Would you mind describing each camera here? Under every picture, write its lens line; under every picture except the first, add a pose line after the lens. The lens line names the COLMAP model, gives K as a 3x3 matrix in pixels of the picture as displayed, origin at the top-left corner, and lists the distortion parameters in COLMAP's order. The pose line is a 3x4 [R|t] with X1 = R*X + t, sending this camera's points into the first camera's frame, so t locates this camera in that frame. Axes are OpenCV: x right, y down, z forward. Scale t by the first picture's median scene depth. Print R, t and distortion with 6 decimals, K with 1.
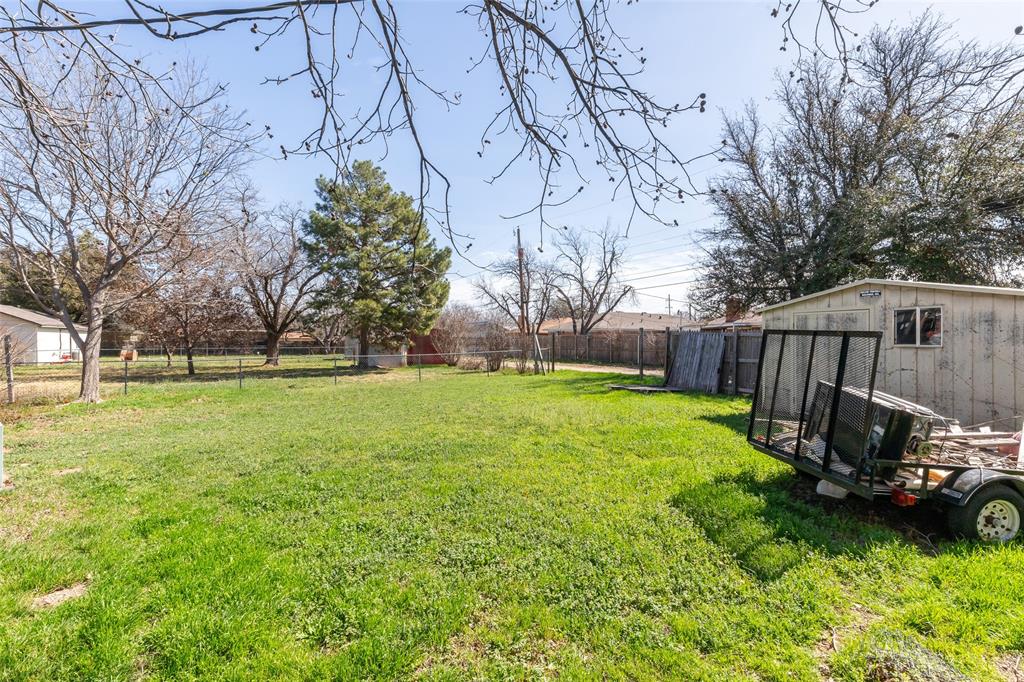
lens RADIAL K [[466.3, 0, 510.2], [0, 466.3, 342.4], [0, 0, 1]] dist [0.002066, 0.000542]
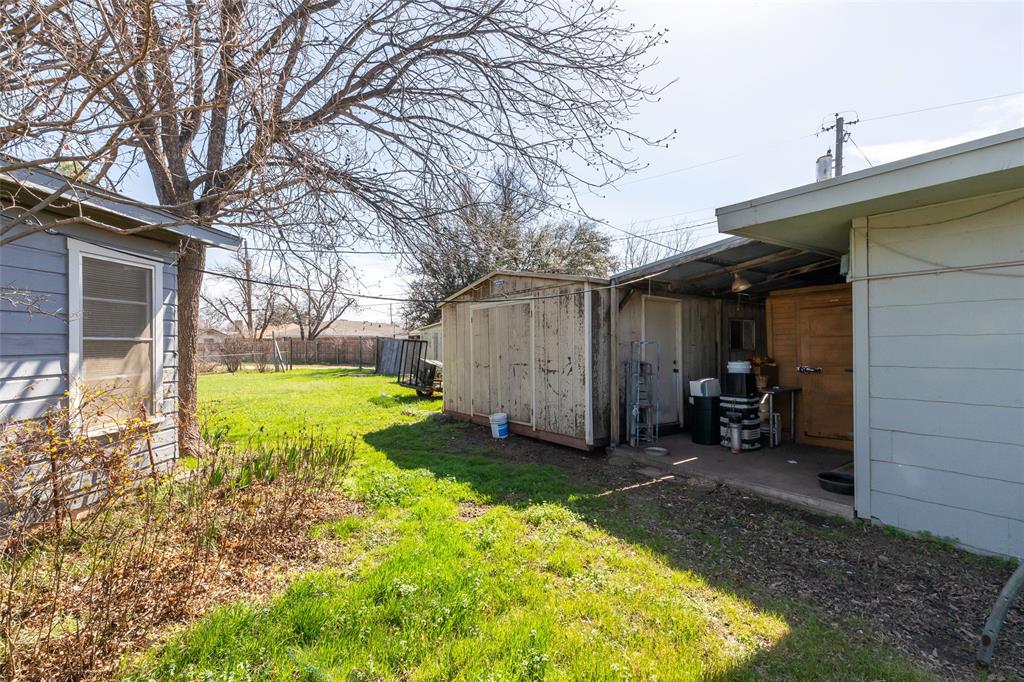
lens RADIAL K [[466.3, 0, 509.8], [0, 466.3, 345.5], [0, 0, 1]] dist [0.002066, 0.000542]
pose [[0.840726, -0.005182, 0.541436, -0.055409], [0.007786, 0.999967, -0.002520, 0.002507], [-0.541405, 0.006334, 0.840738, -0.230423]]
